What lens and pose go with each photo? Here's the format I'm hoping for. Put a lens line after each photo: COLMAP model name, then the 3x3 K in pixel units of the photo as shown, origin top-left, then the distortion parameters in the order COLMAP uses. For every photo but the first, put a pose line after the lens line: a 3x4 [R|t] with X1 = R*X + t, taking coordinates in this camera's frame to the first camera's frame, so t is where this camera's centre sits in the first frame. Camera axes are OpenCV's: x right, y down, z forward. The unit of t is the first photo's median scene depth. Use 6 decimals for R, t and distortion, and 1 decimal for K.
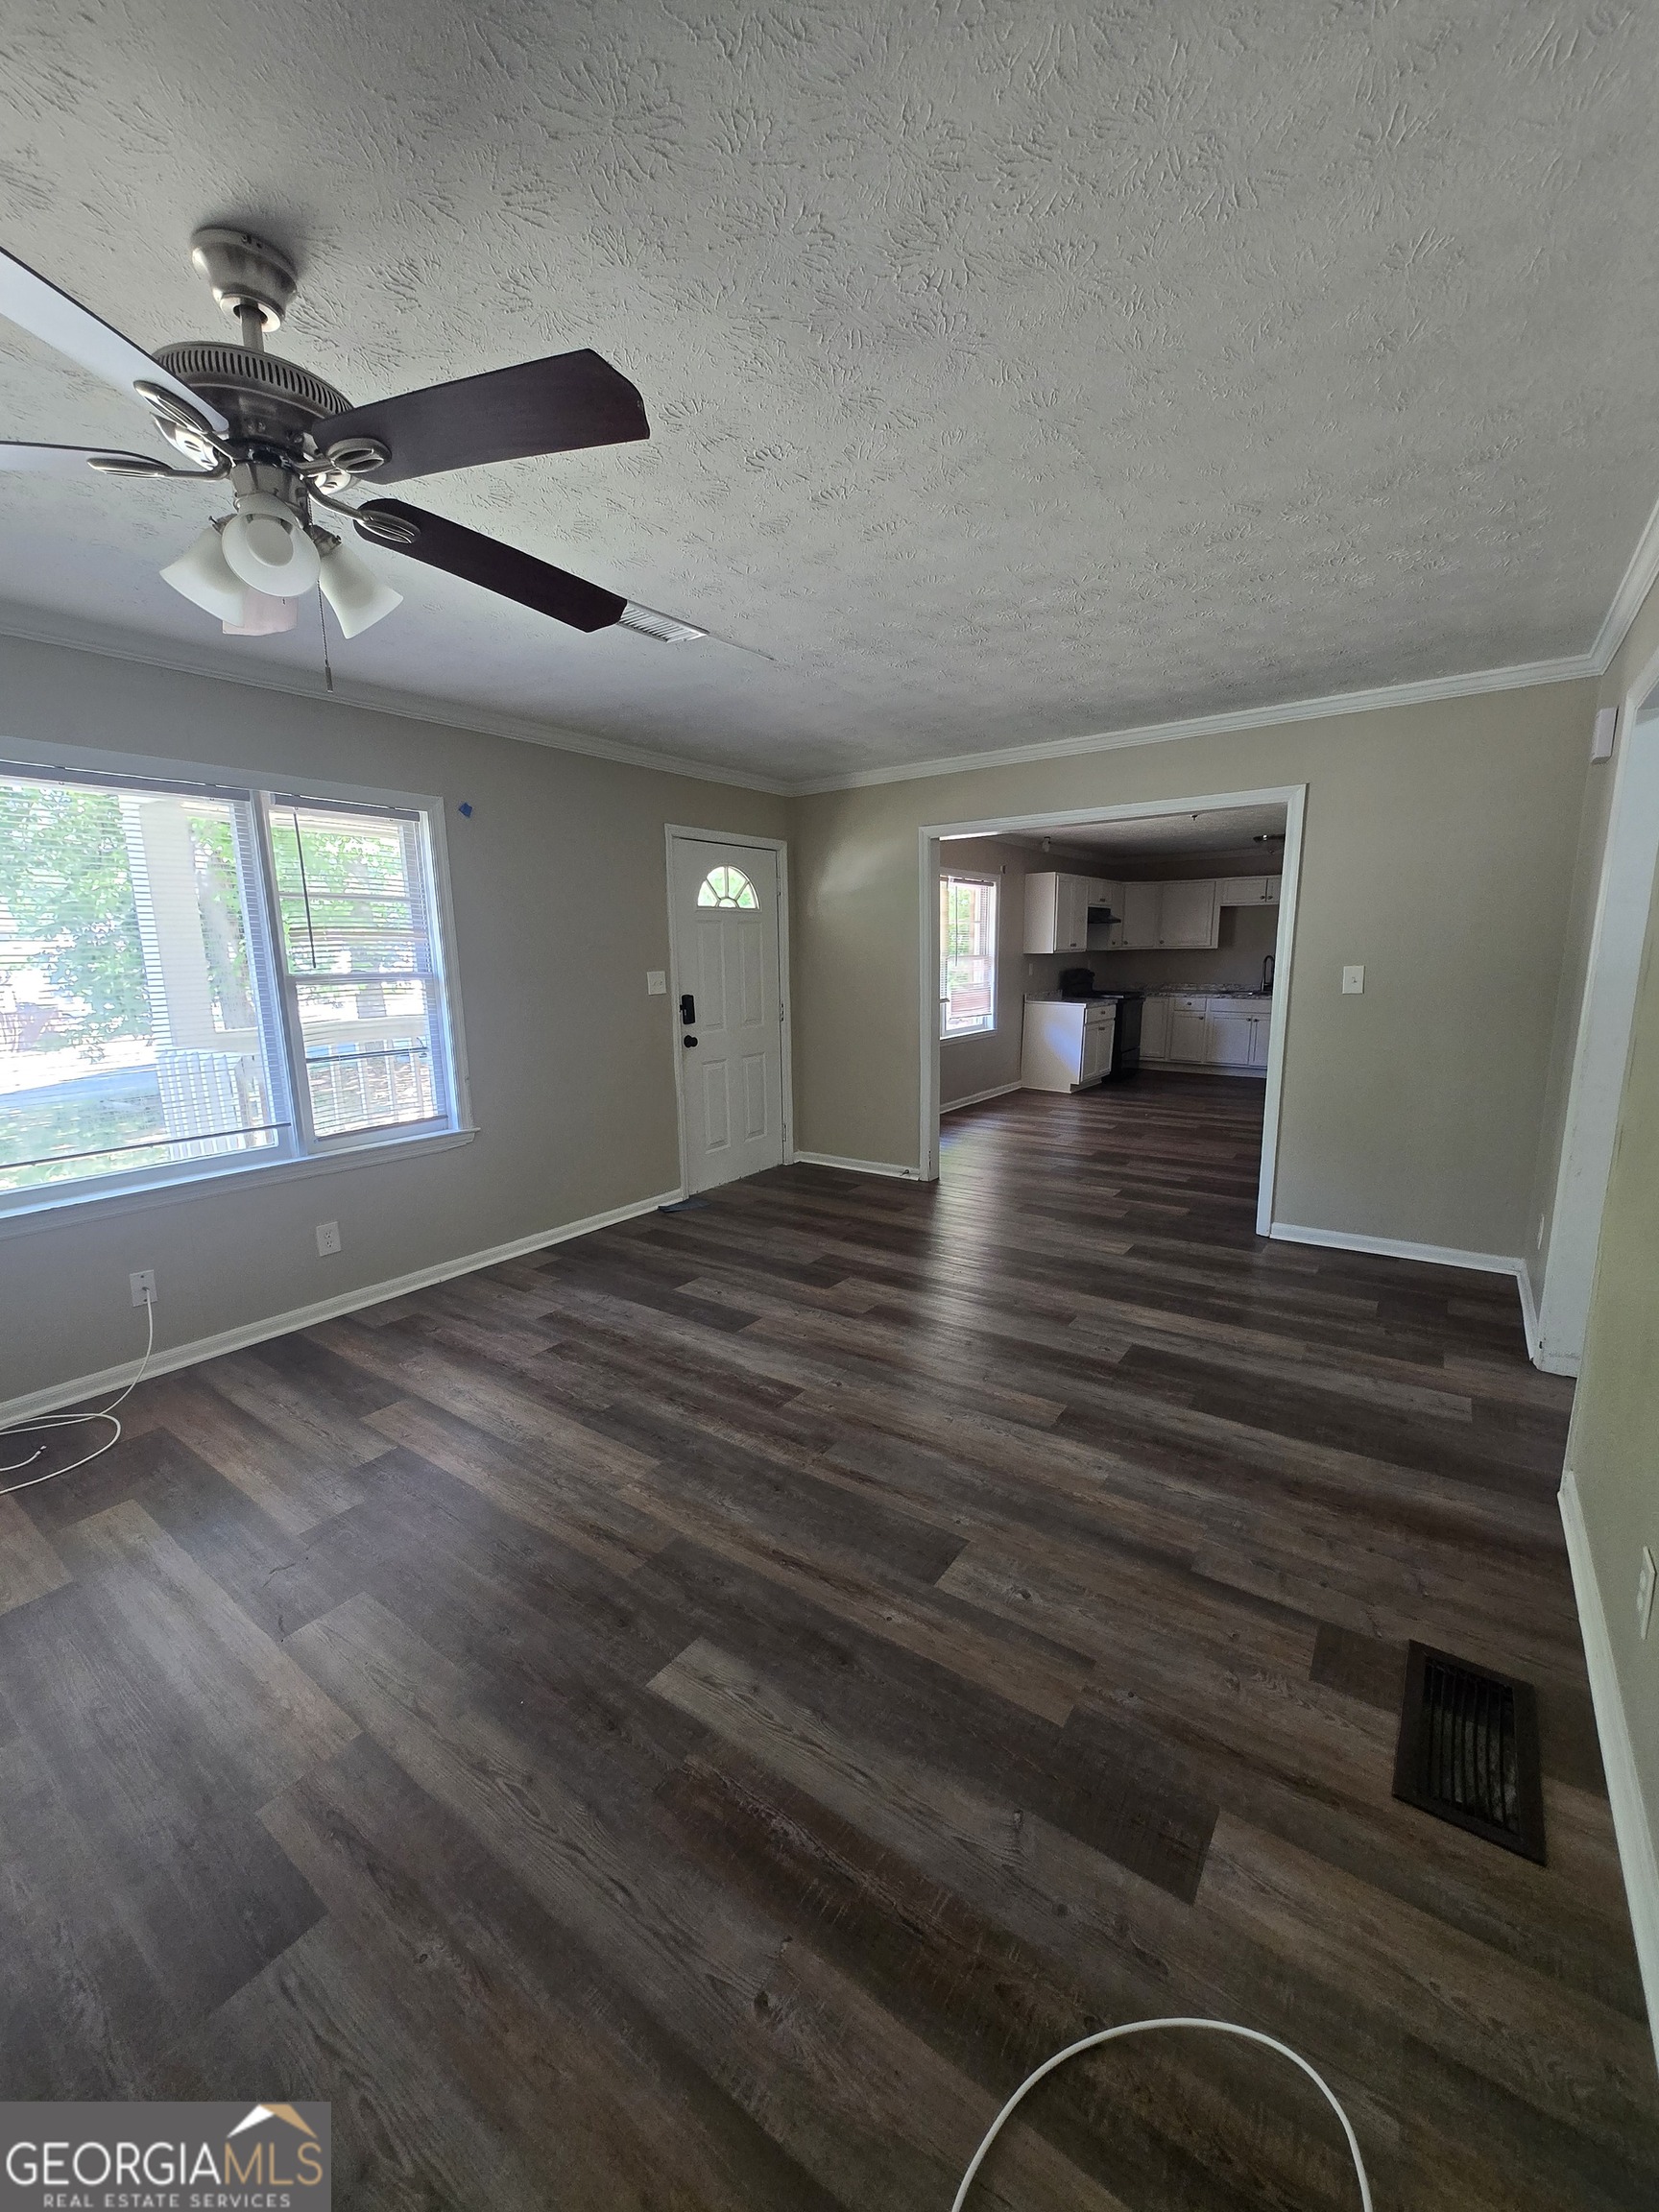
lens RADIAL K [[868.8, 0, 831.3], [0, 868.8, 1110.7], [0, 0, 1]] dist [-0.001084, -0.000187]
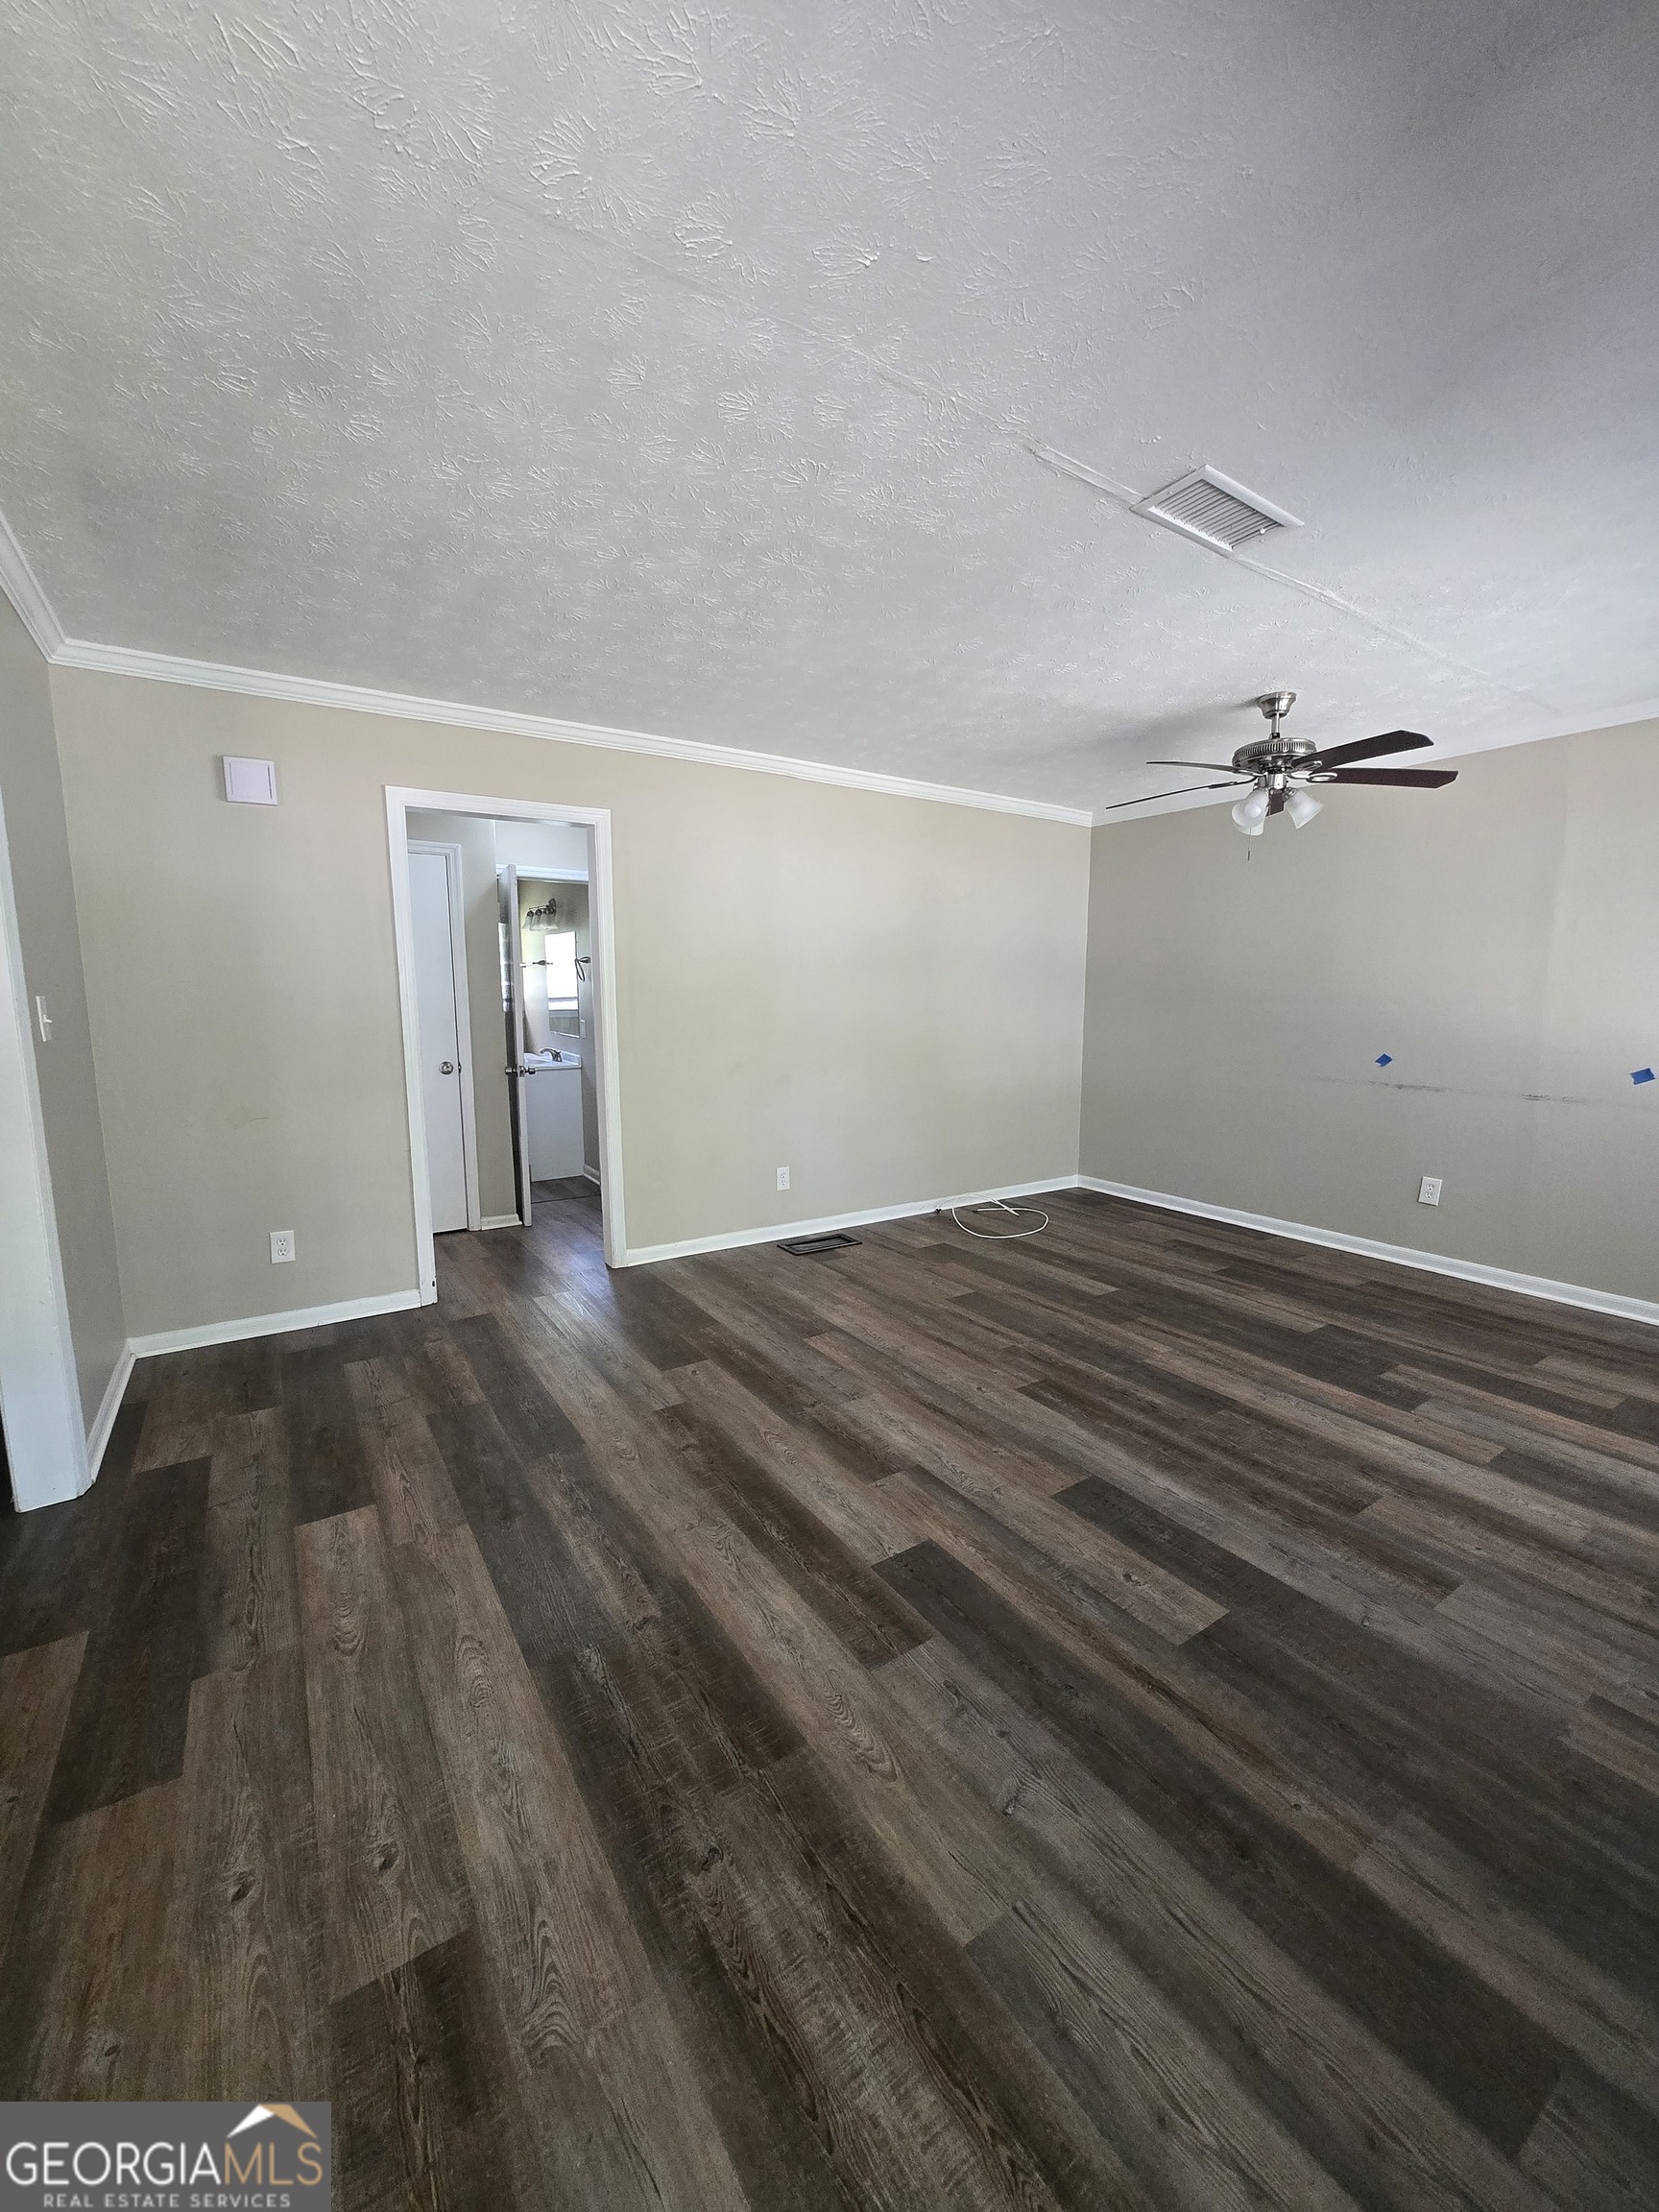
lens RADIAL K [[868.8, 0, 832.3], [0, 868.8, 1108.7], [0, 0, 1]] dist [-0.001084, -0.000187]
pose [[-0.934910, -0.028321, 0.353753, -0.185509], [0.079445, 0.954810, 0.286401, -0.308627], [-0.345879, 0.295863, -0.890412, 1.934974]]
